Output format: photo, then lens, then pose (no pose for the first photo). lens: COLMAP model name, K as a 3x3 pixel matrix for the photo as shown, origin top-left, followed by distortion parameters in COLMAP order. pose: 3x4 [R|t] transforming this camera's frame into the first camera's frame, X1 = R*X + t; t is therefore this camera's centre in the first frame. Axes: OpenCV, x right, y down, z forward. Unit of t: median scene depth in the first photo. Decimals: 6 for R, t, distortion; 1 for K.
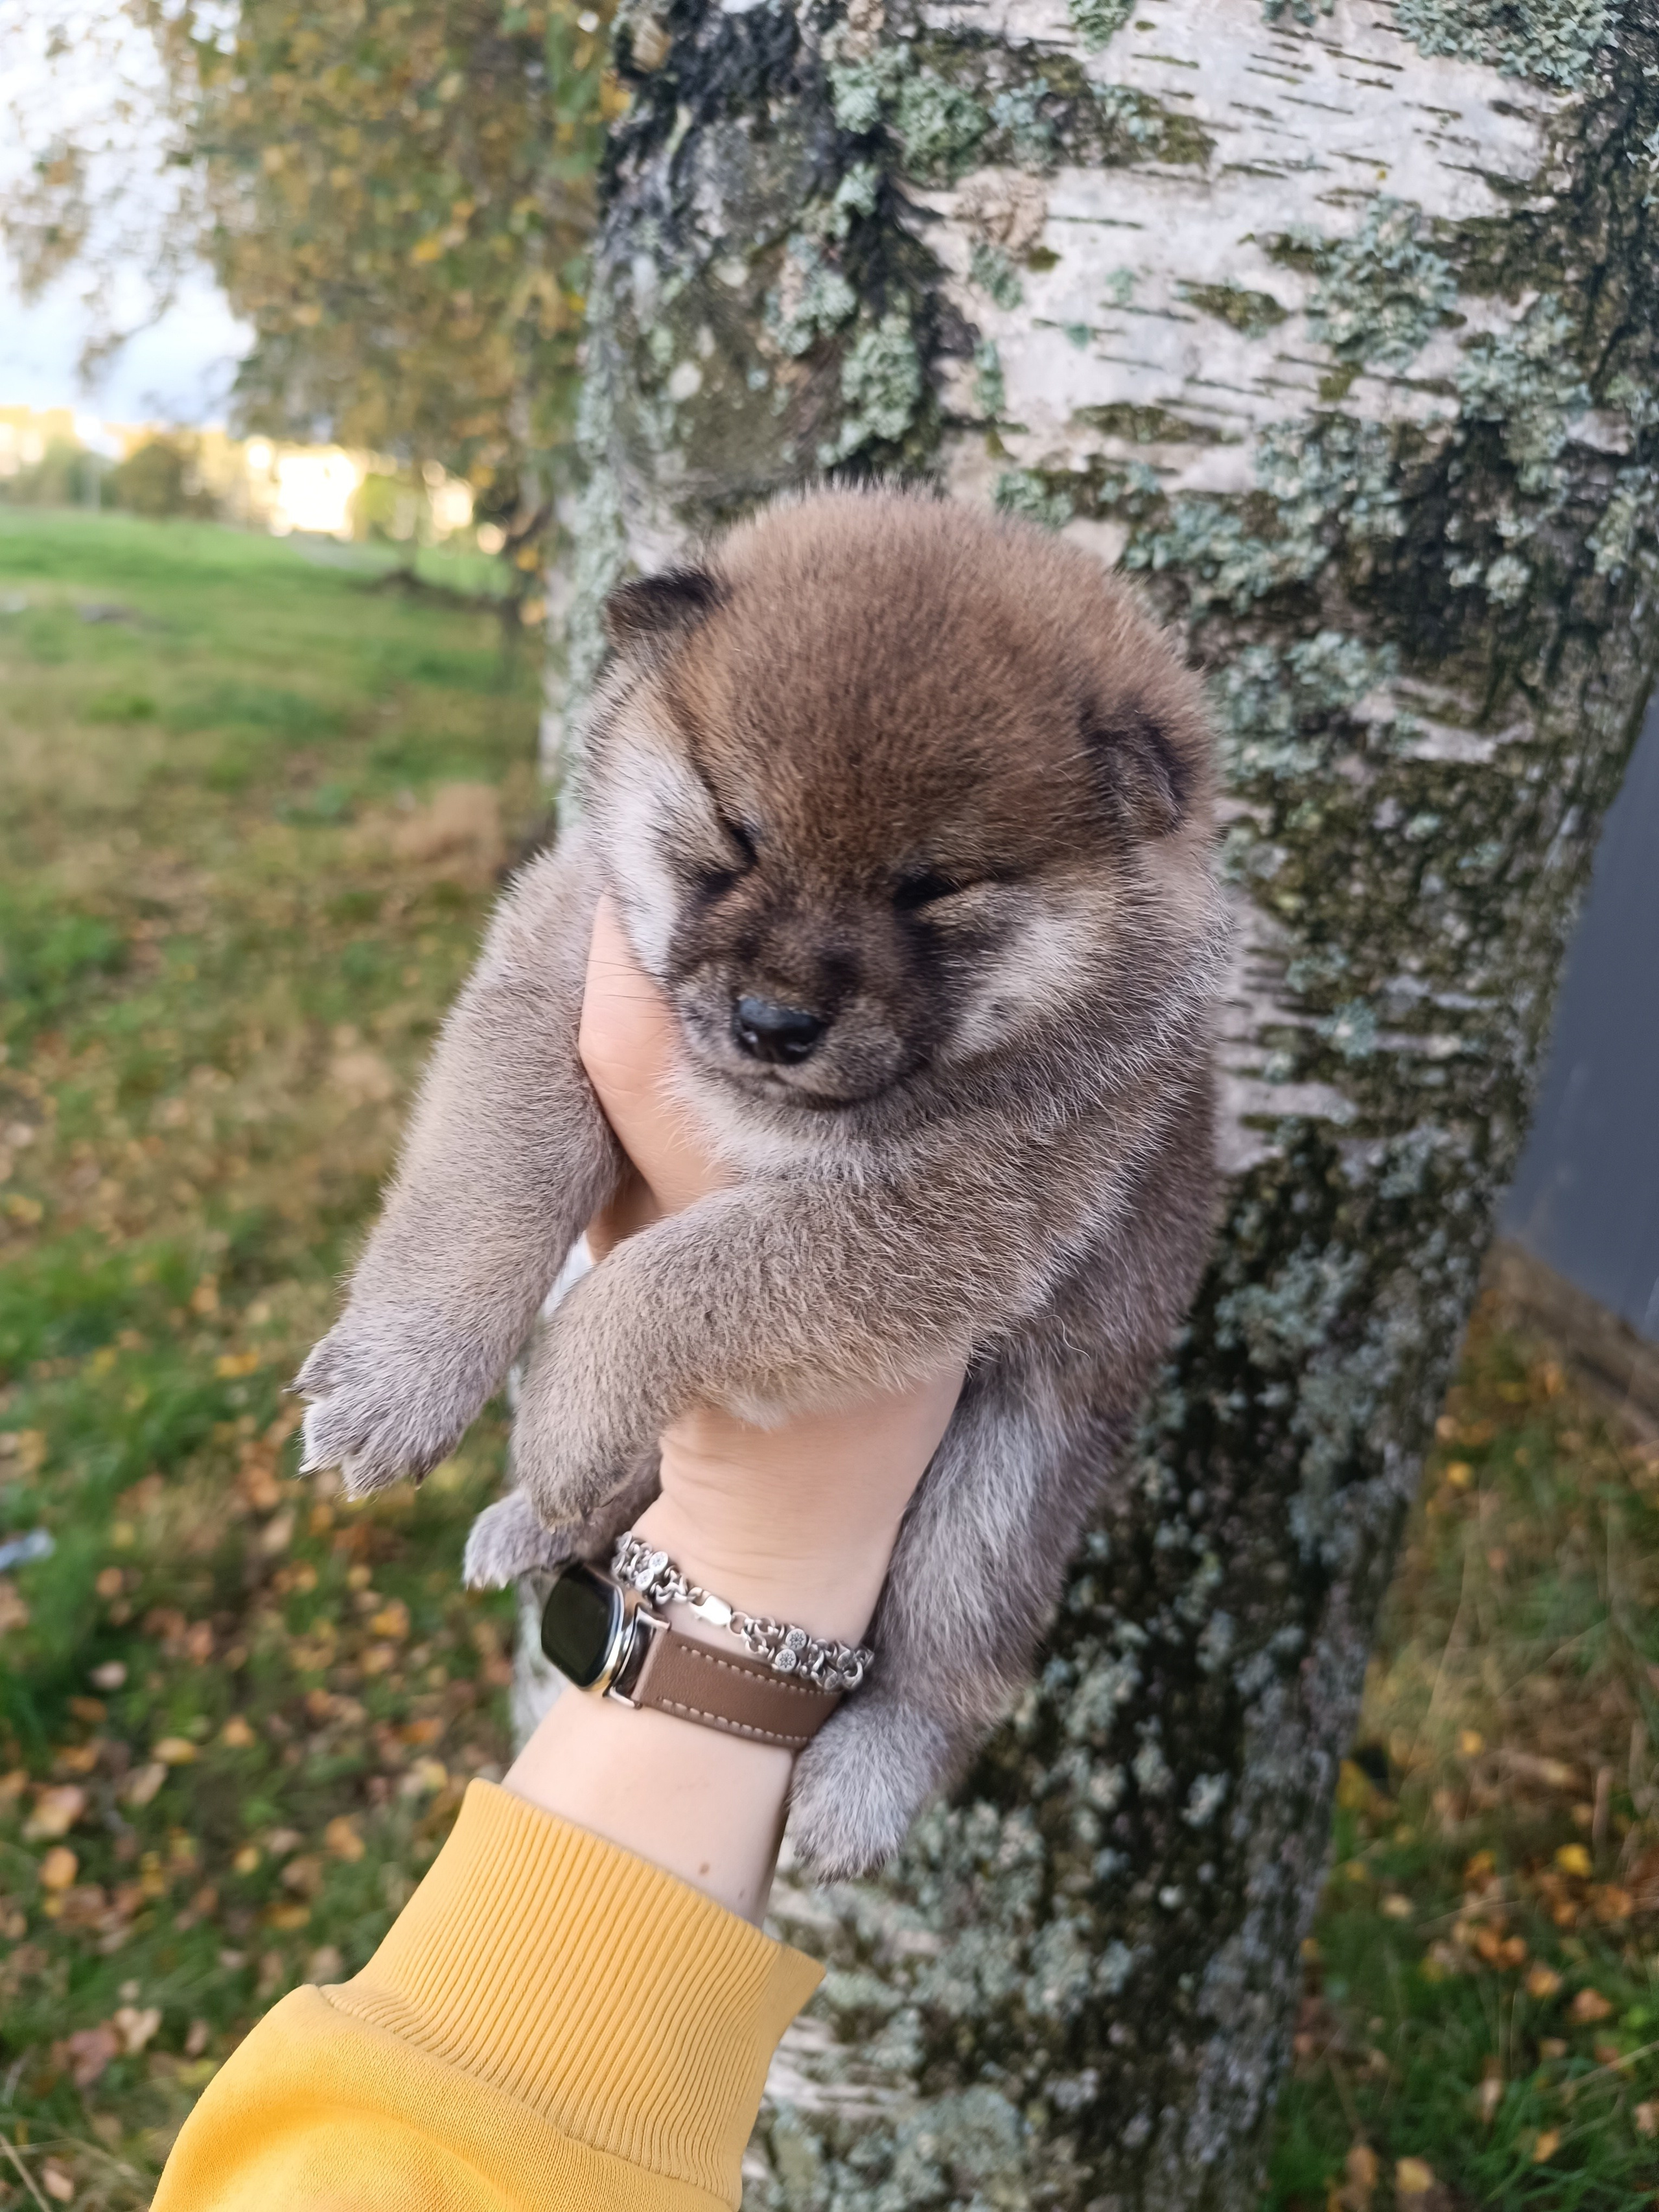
lens RADIAL K [[1602.1, 0, 863.7], [0, 1602.1, 1135.7], [0, 0, 1]] dist [-0.025762, -0.002270]
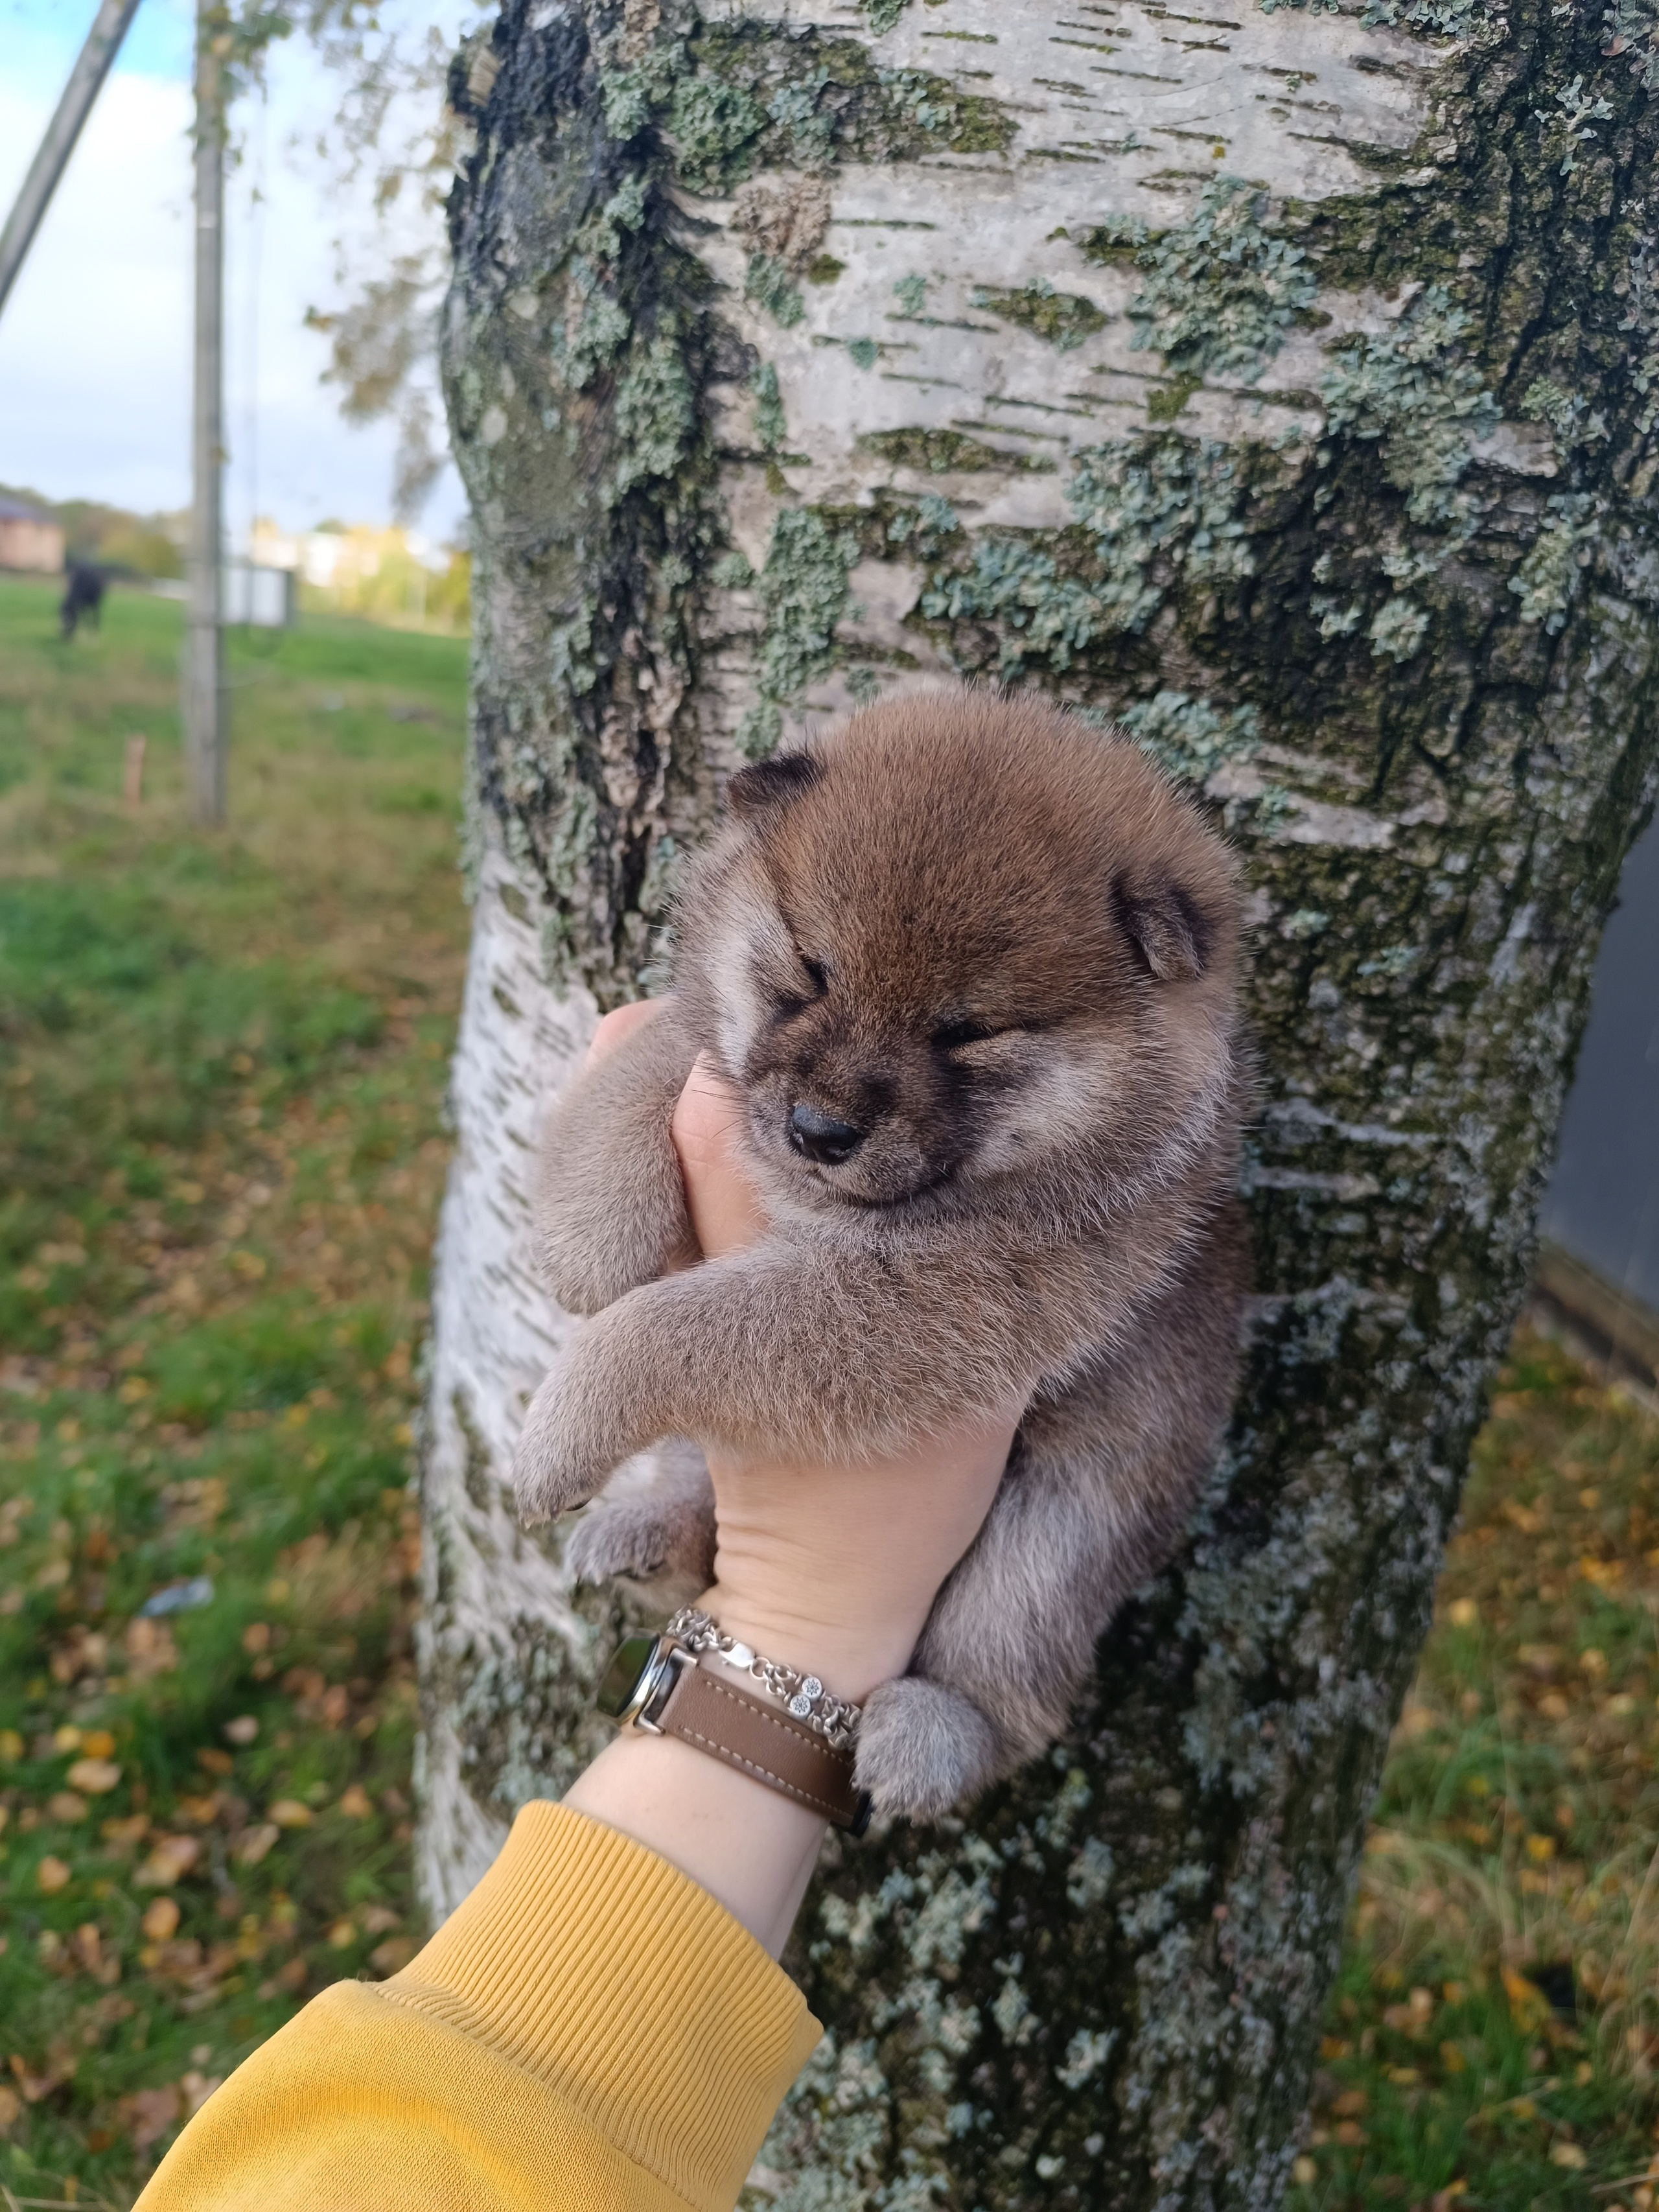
lens RADIAL K [[1579.0, 0, 865.3], [0, 1579.0, 1134.5], [0, 0, 1]] dist [-0.000992, -0.019551]
pose [[0.983874, 0.053209, -0.170767, 0.299870], [-0.064661, 0.995966, -0.062216, -0.018374], [0.166768, 0.072255, 0.983345, 0.170487]]
